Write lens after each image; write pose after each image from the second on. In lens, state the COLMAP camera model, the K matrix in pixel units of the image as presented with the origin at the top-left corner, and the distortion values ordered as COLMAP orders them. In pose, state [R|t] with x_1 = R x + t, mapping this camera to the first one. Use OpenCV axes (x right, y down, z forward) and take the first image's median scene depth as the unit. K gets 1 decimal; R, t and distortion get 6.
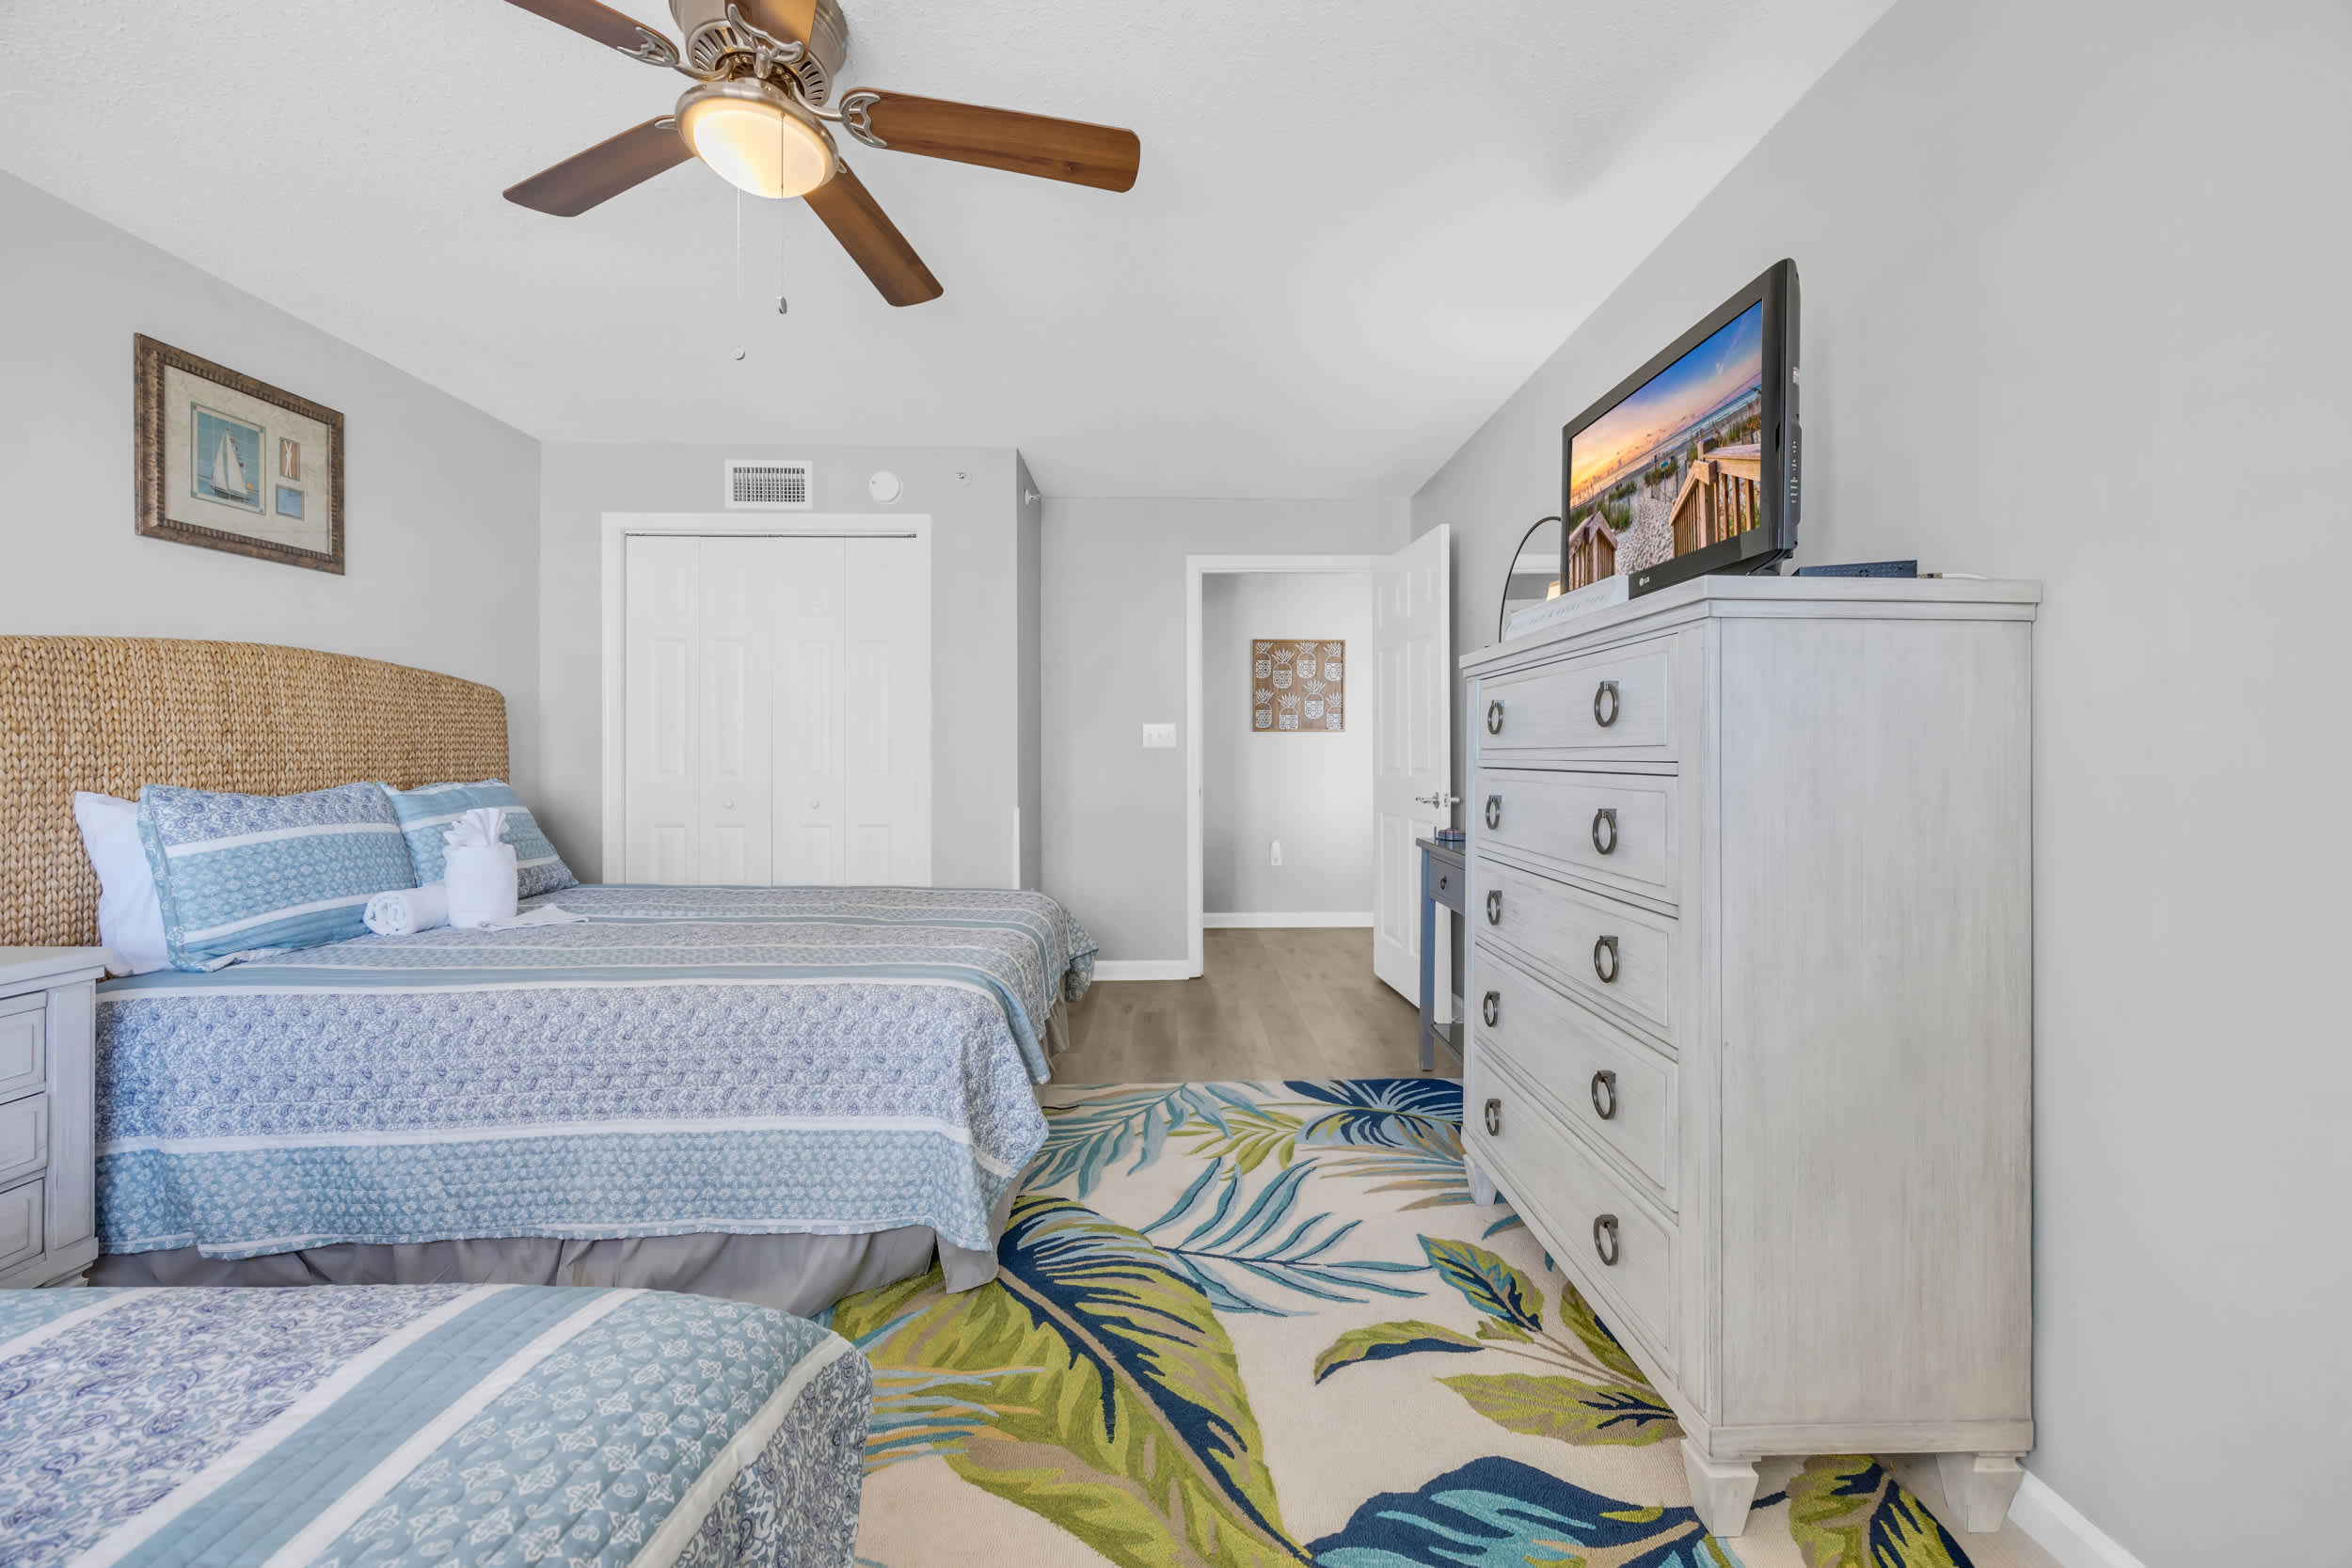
lens RADIAL K [[912.0, 0, 1174.4], [0, 912.0, 772.9], [0, 0, 1]] dist [-0.002413, 0.000013]
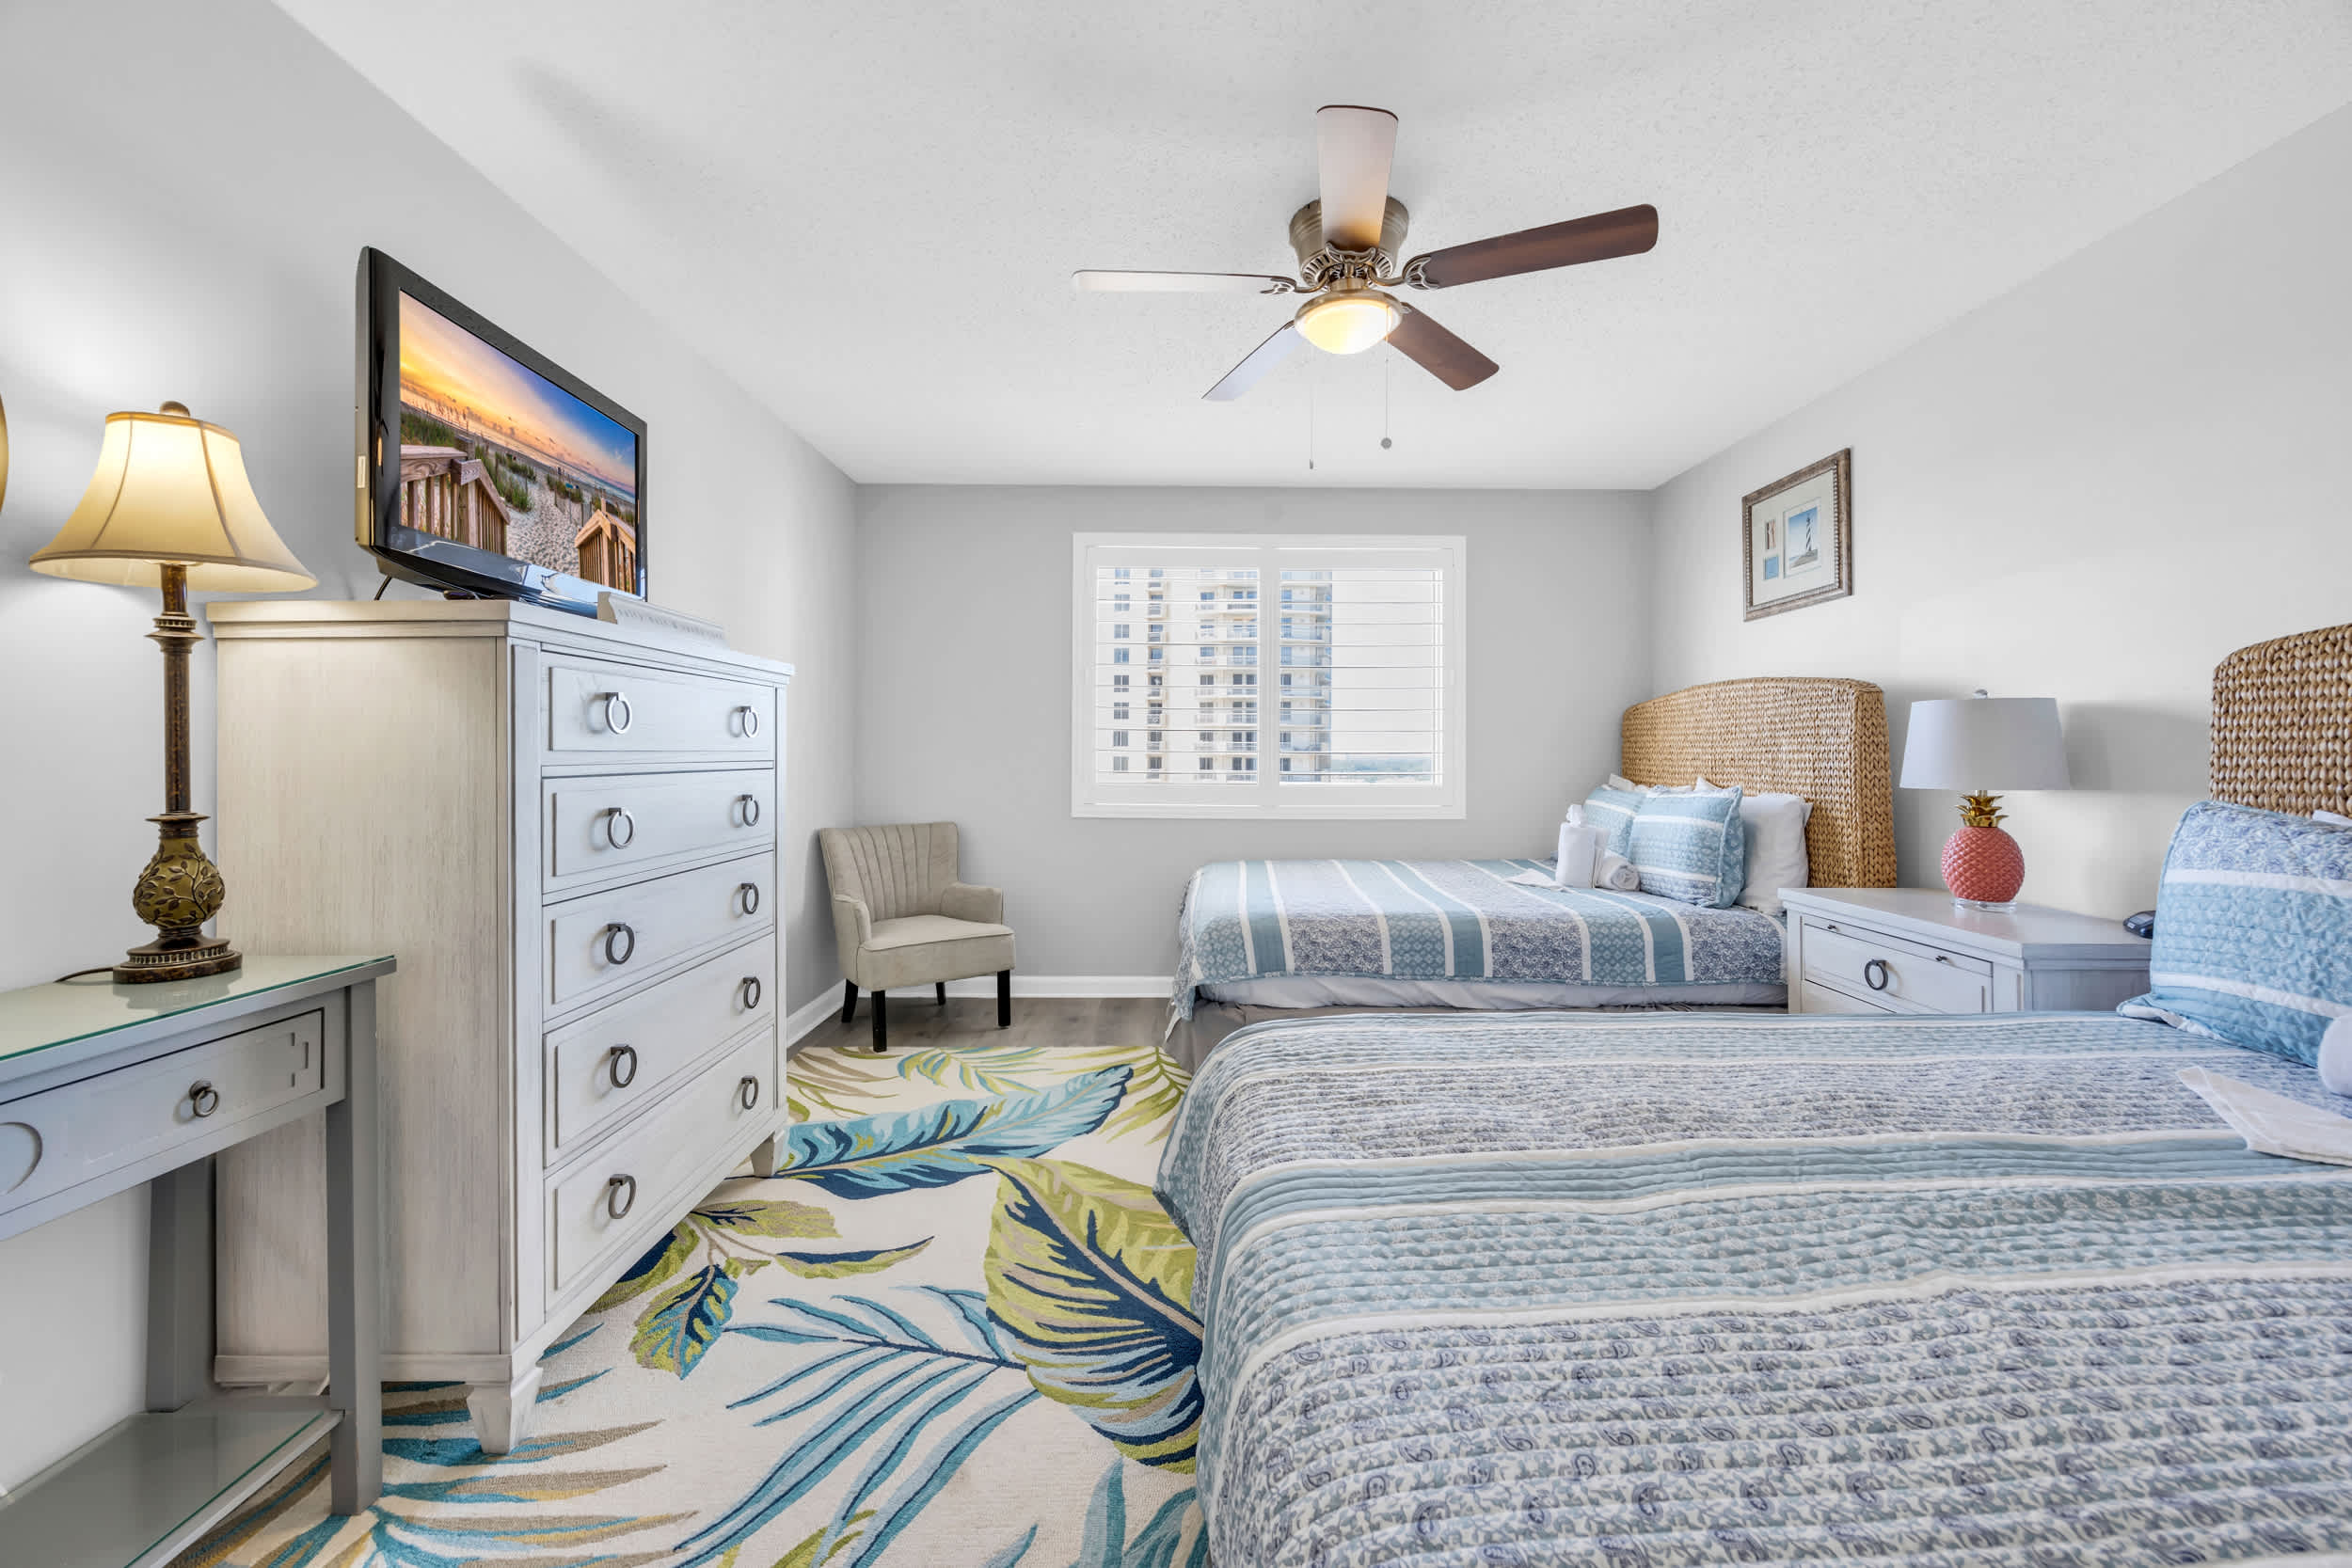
lens RADIAL K [[901.3, 0, 1175.7], [0, 901.3, 767.2], [0, 0, 1]] dist [-0.004076, 0.000506]
pose [[-0.999850, -0.005505, 0.016409, -0.171807], [-0.004927, 0.999373, 0.035053, -0.045122], [-0.016592, 0.034967, -0.999251, 1.845316]]
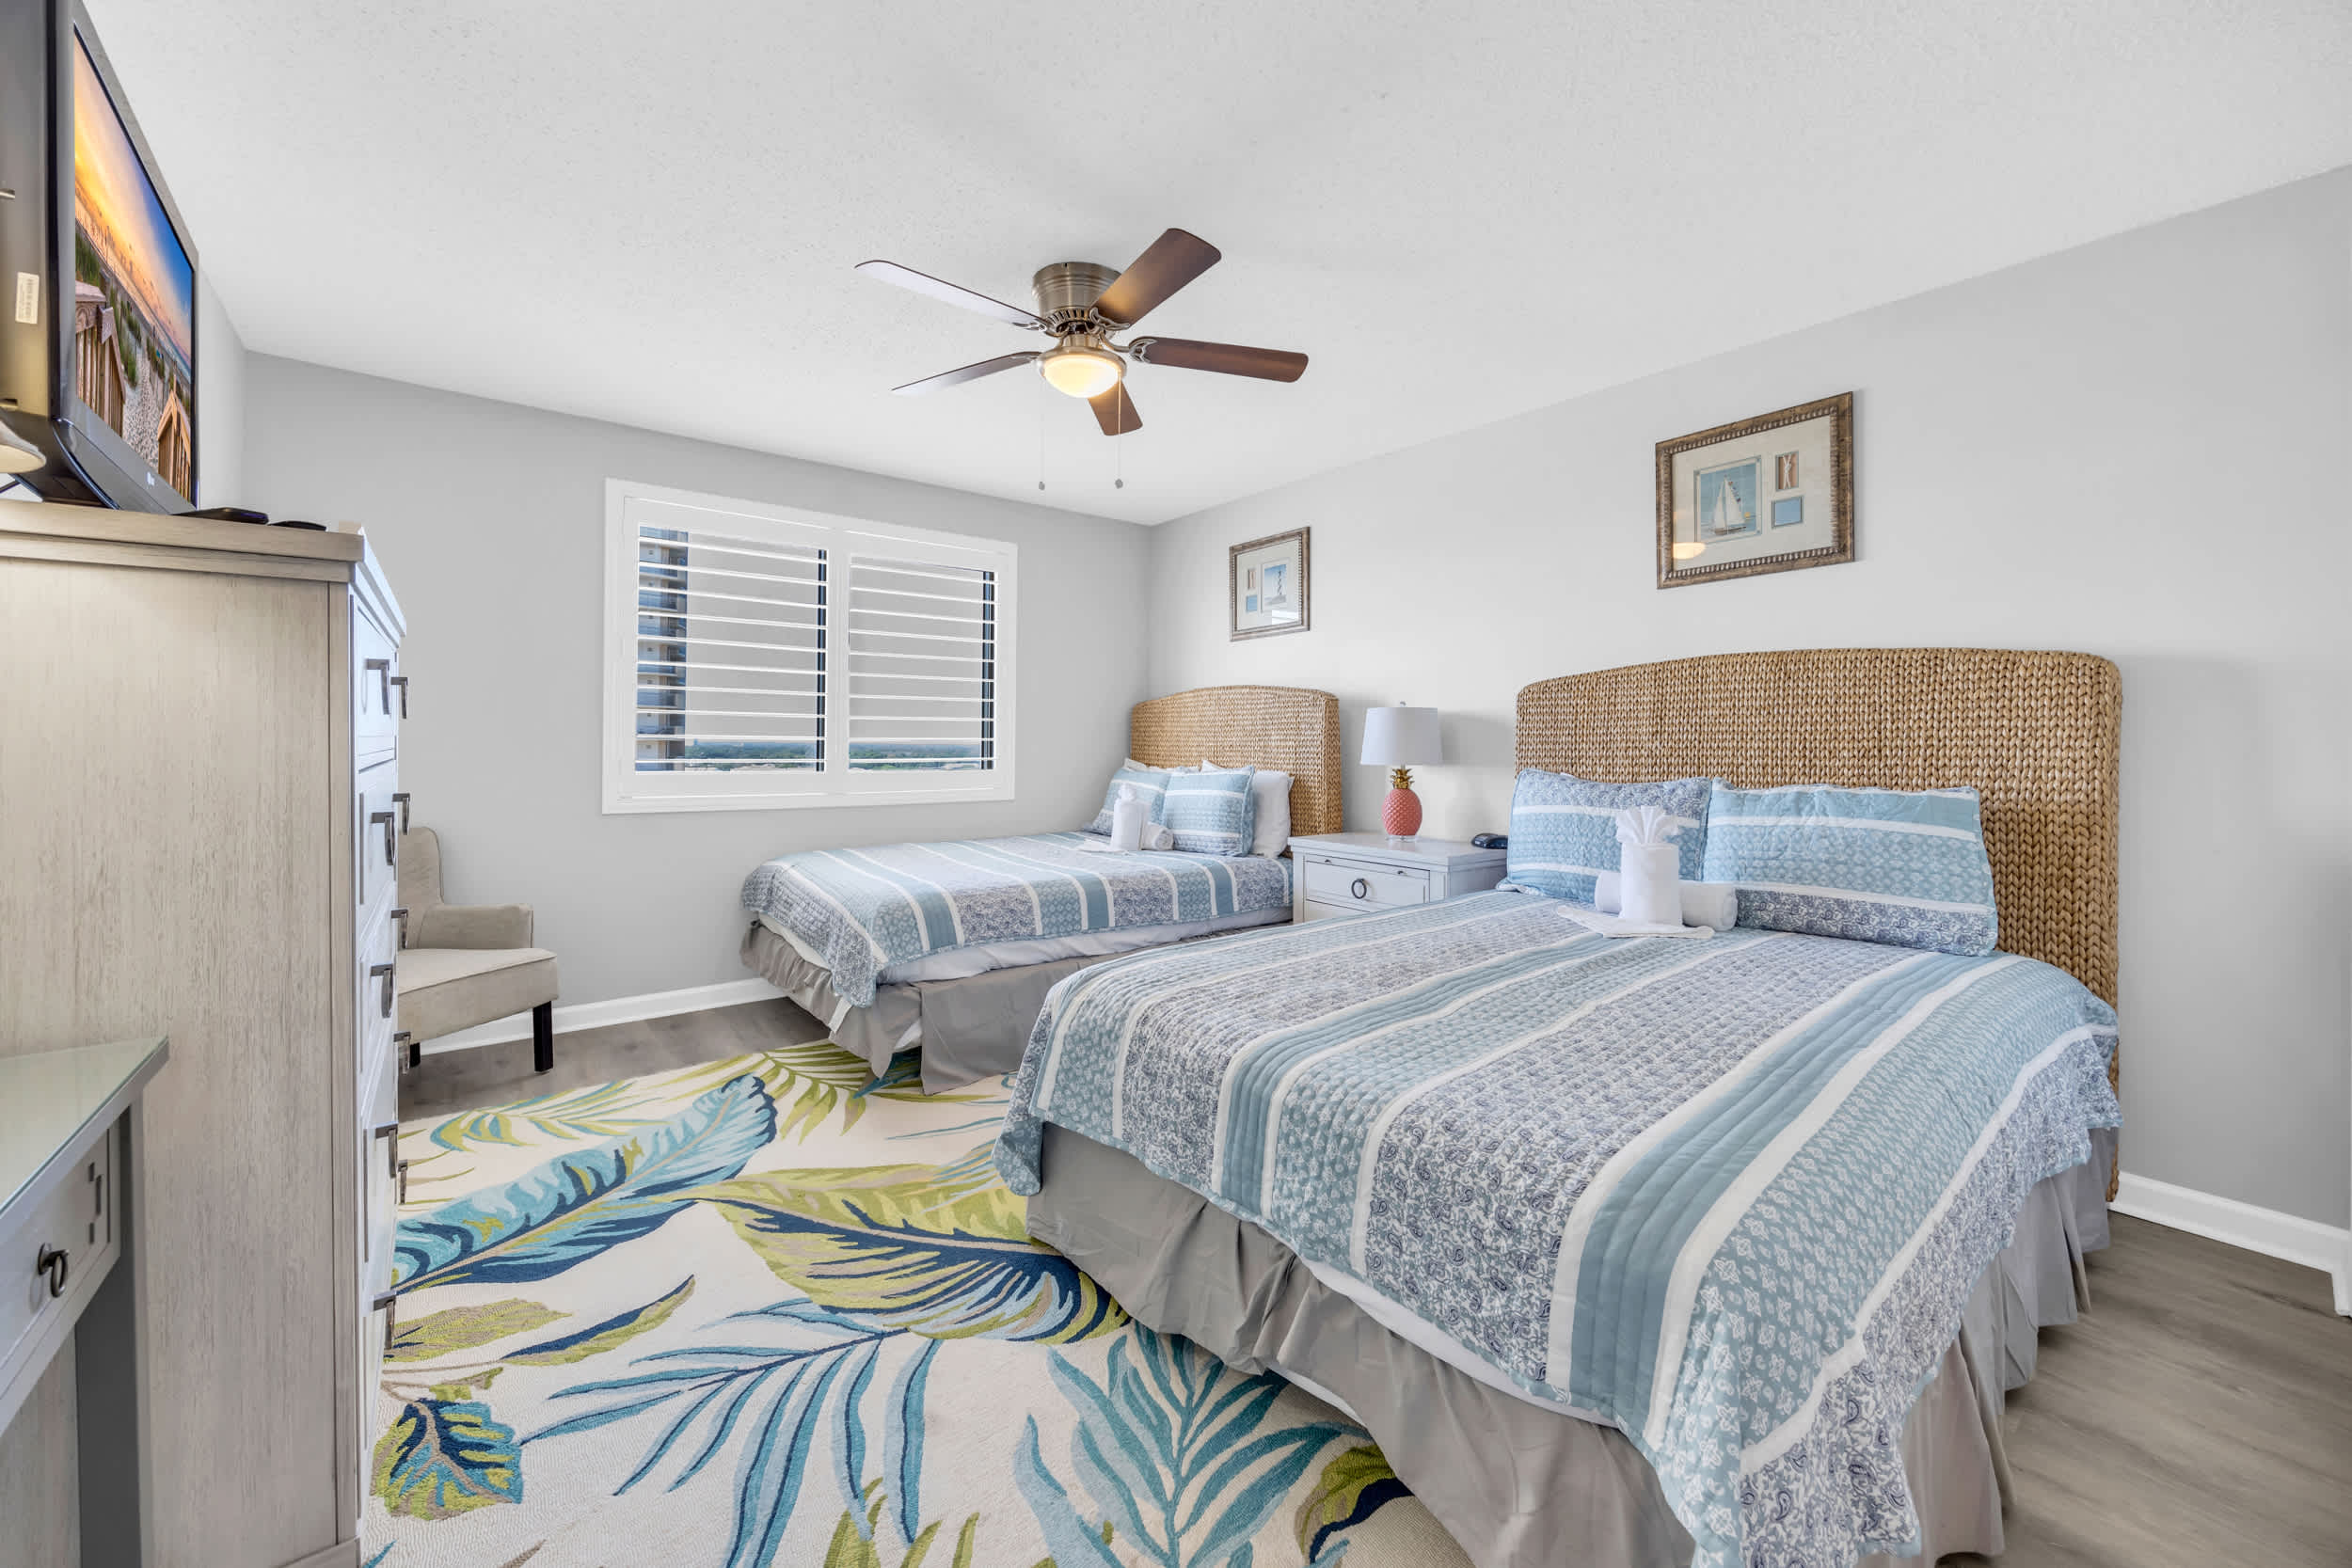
lens RADIAL K [[912.0, 0, 1174.4], [0, 912.0, 772.9], [0, 0, 1]] dist [-0.002413, 0.000013]
pose [[-0.796124, 0.013472, -0.604984, 0.297711], [-0.019888, 0.998630, 0.048410, -0.045351], [0.604807, 0.050572, -0.794765, 1.863896]]
